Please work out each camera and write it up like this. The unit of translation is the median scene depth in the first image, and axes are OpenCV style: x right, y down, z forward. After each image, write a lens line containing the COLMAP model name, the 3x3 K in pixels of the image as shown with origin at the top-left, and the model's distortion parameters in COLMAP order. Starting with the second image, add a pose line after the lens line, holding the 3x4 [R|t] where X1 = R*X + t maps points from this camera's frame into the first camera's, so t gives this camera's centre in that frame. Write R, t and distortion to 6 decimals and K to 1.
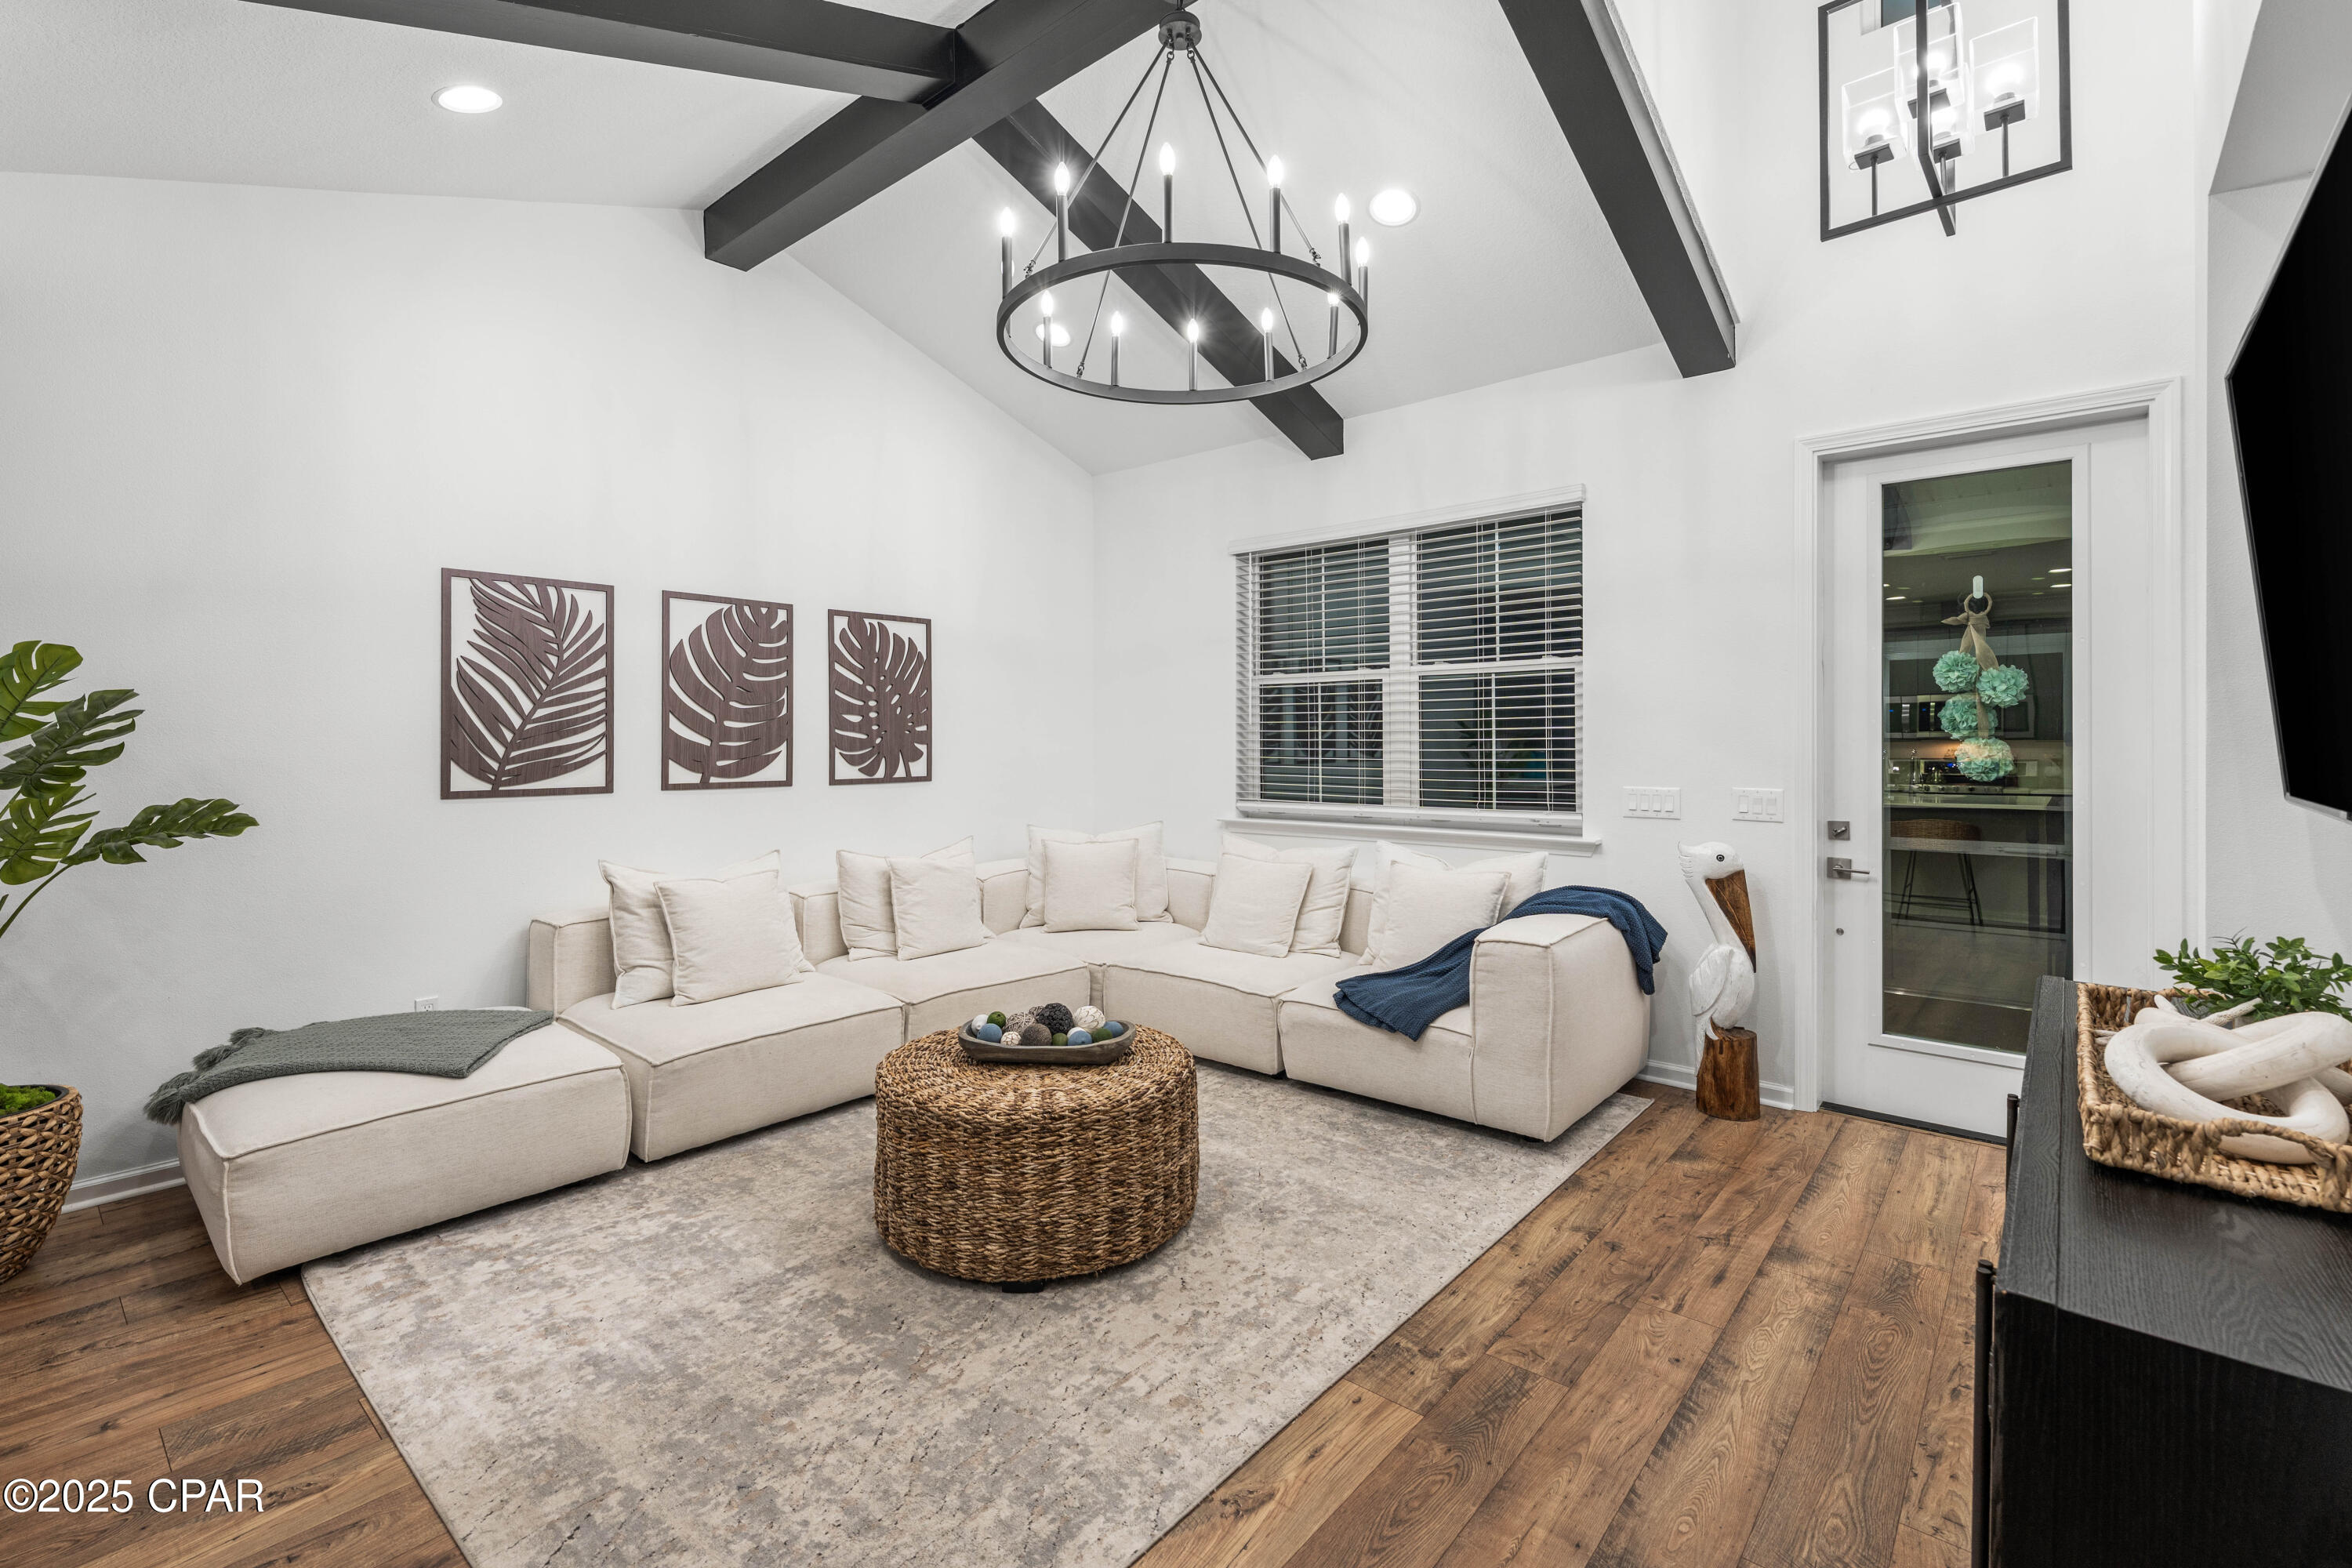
lens RADIAL K [[1038.6, 0, 1159.3], [0, 1038.6, 737.5], [0, 0, 1]] dist [-0.000816, -0.000152]
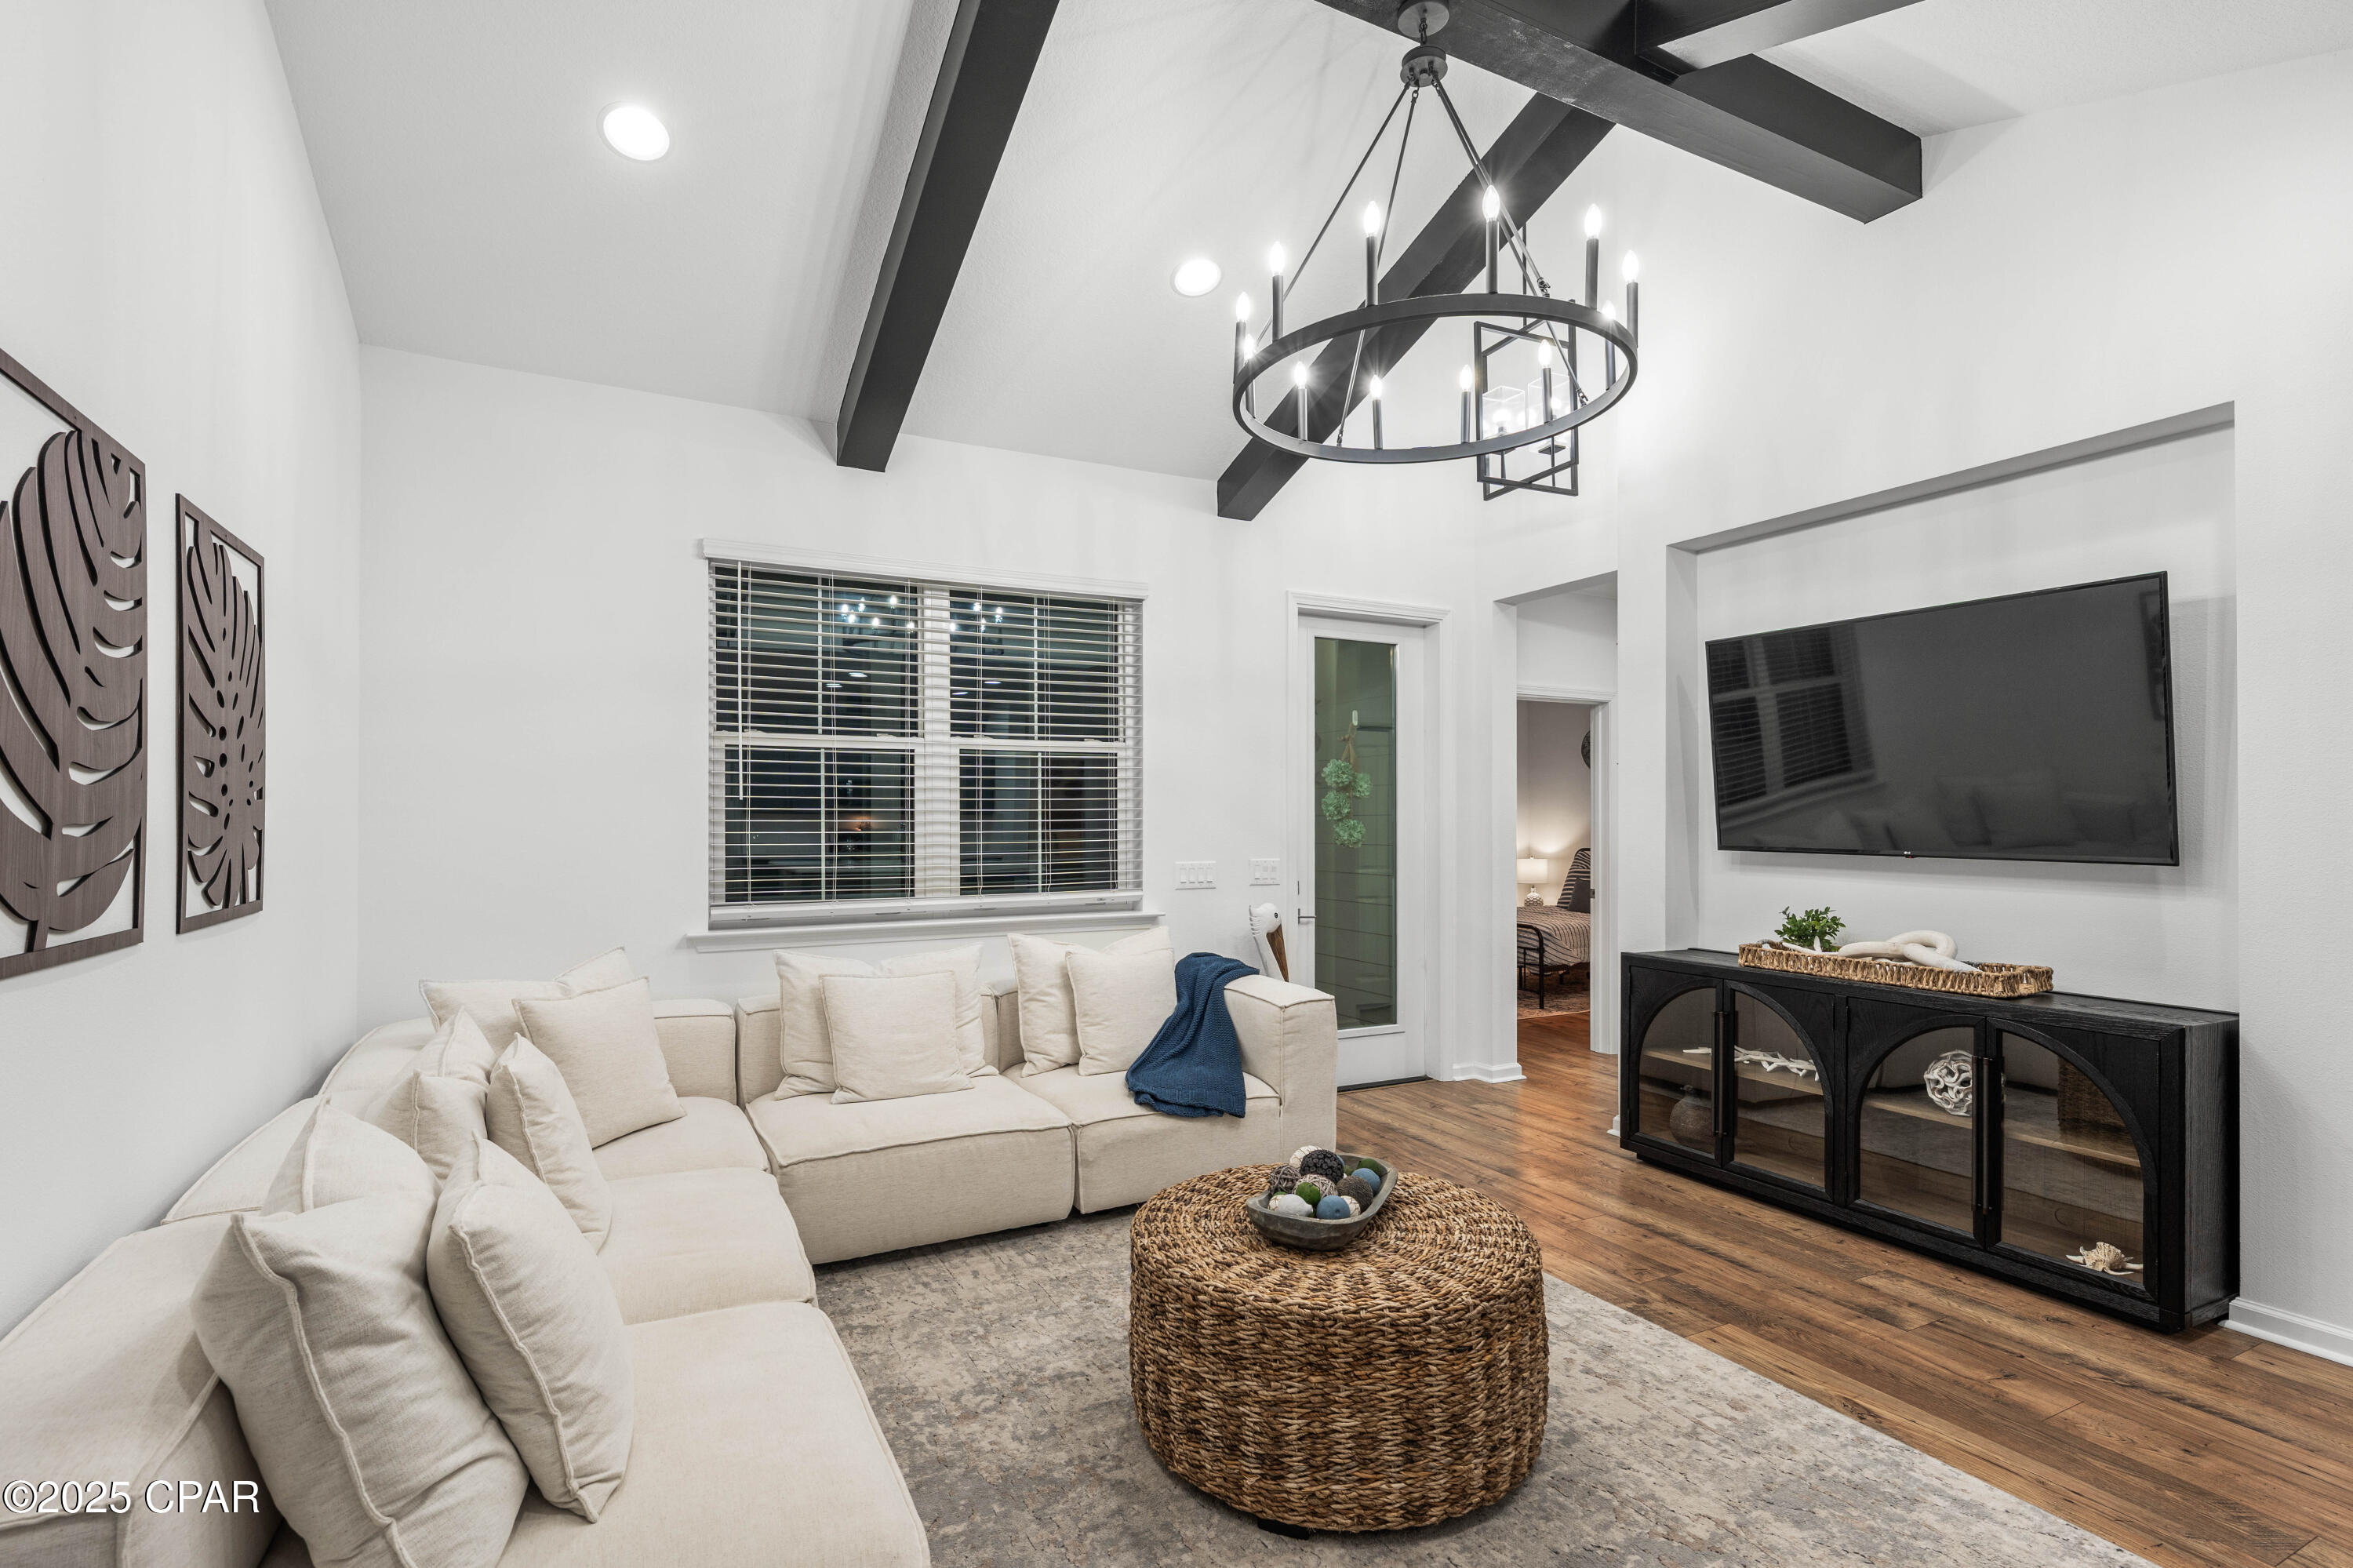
lens RADIAL K [[1100.7, 0, 1170.9], [0, 1100.7, 821.1], [0, 0, 1]] dist [0.001620, -0.001123]
pose [[0.370451, -0.000140, 0.928852, -0.704616], [-0.001889, 0.999998, 0.000904, 0.001668], [-0.928850, -0.002089, 0.370450, 0.602568]]
